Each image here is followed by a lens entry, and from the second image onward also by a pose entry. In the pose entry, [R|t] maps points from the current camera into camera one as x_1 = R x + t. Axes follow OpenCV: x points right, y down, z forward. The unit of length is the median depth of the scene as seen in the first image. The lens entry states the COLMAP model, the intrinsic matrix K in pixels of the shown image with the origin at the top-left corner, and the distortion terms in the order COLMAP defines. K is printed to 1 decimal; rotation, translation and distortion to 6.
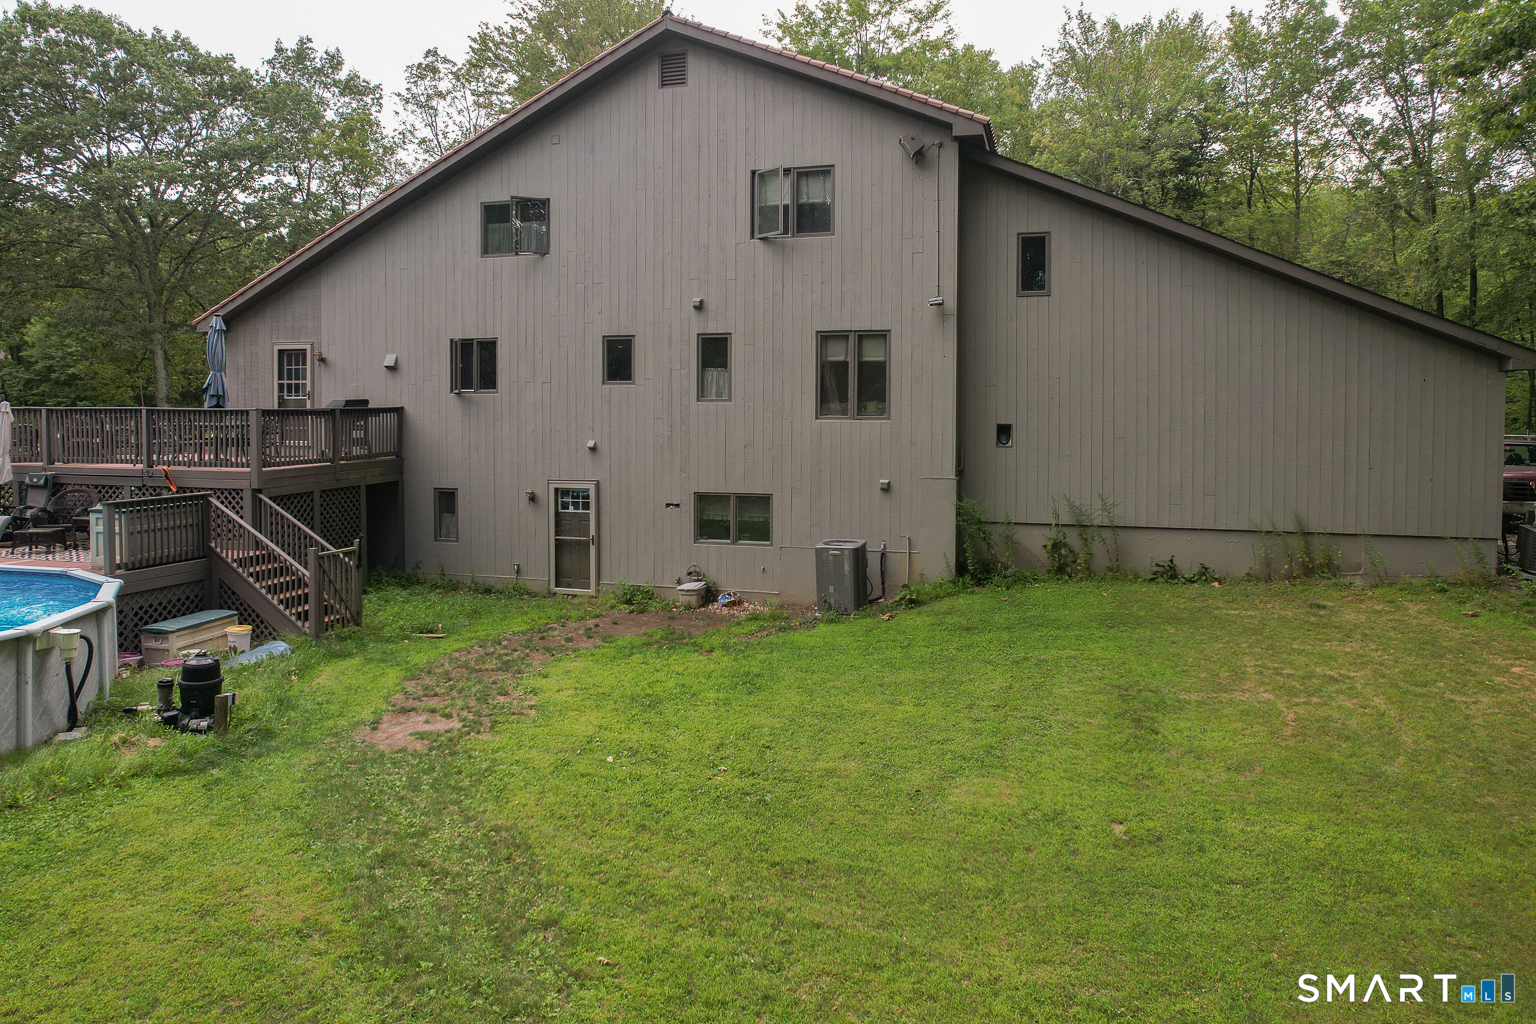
lens RADIAL K [[977.1, 0, 773.6], [0, 977.1, 504.7], [0, 0, 1]] dist [-0.045989, 0.027635]
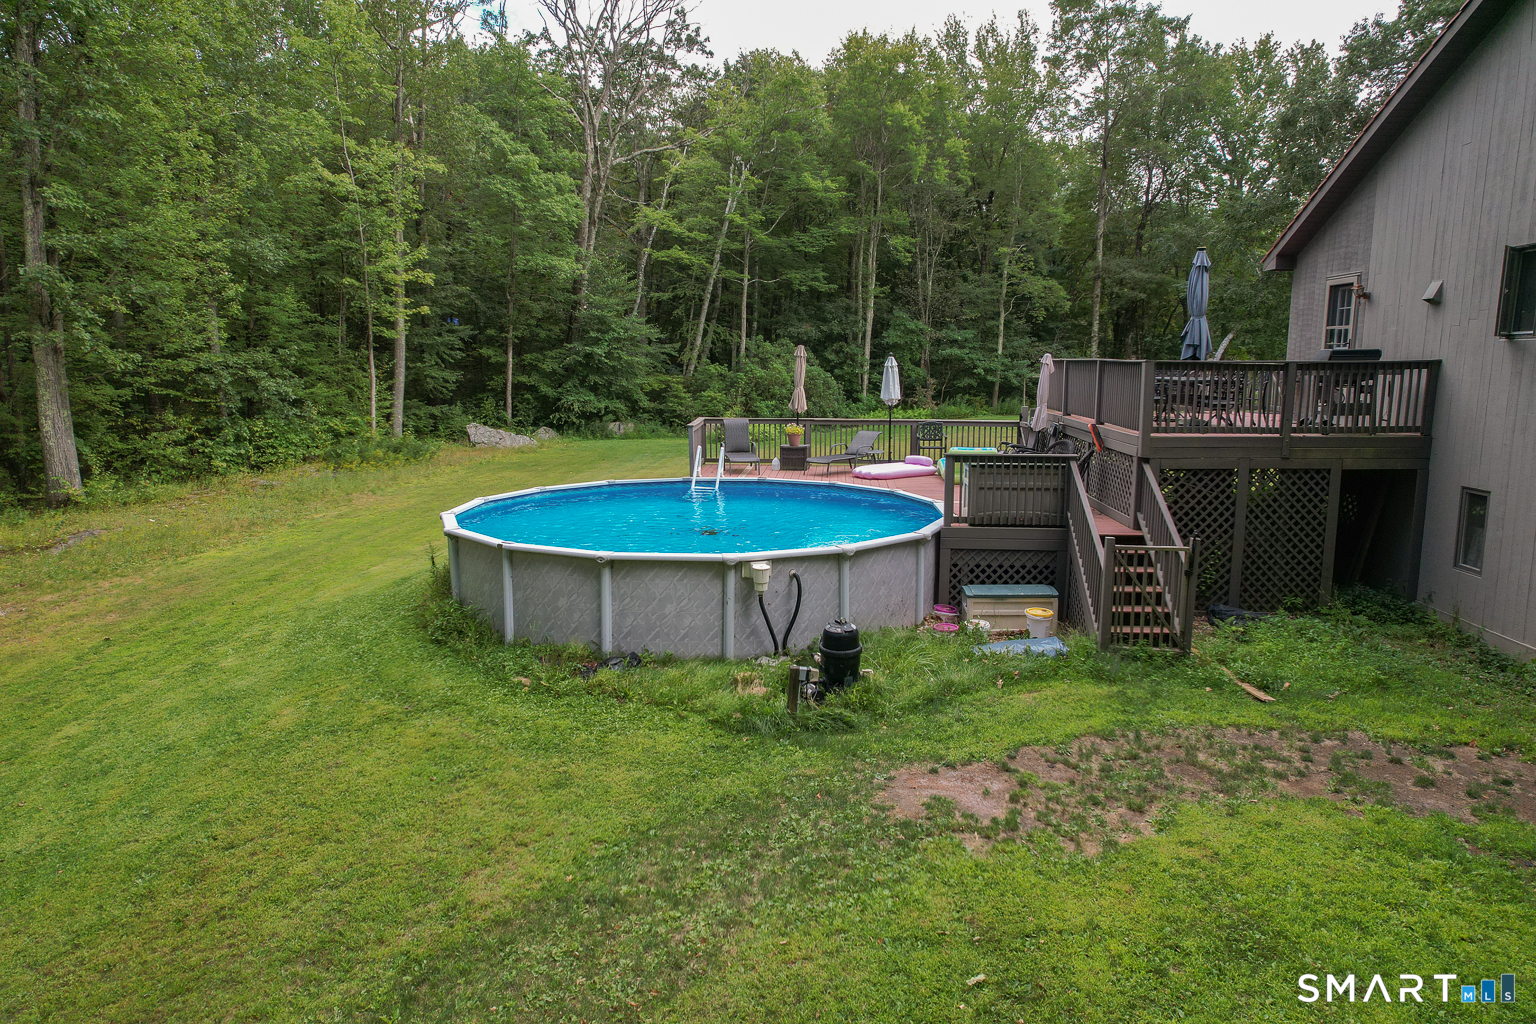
lens RADIAL K [[977.1, 0, 767.1], [0, 977.1, 525.7], [0, 0, 1]] dist [-0.045989, 0.027635]
pose [[0.225216, 0.161986, -0.960749, 0.175087], [-0.097679, 0.984868, 0.143155, -0.039711], [0.969400, 0.061604, 0.237630, 0.418844]]
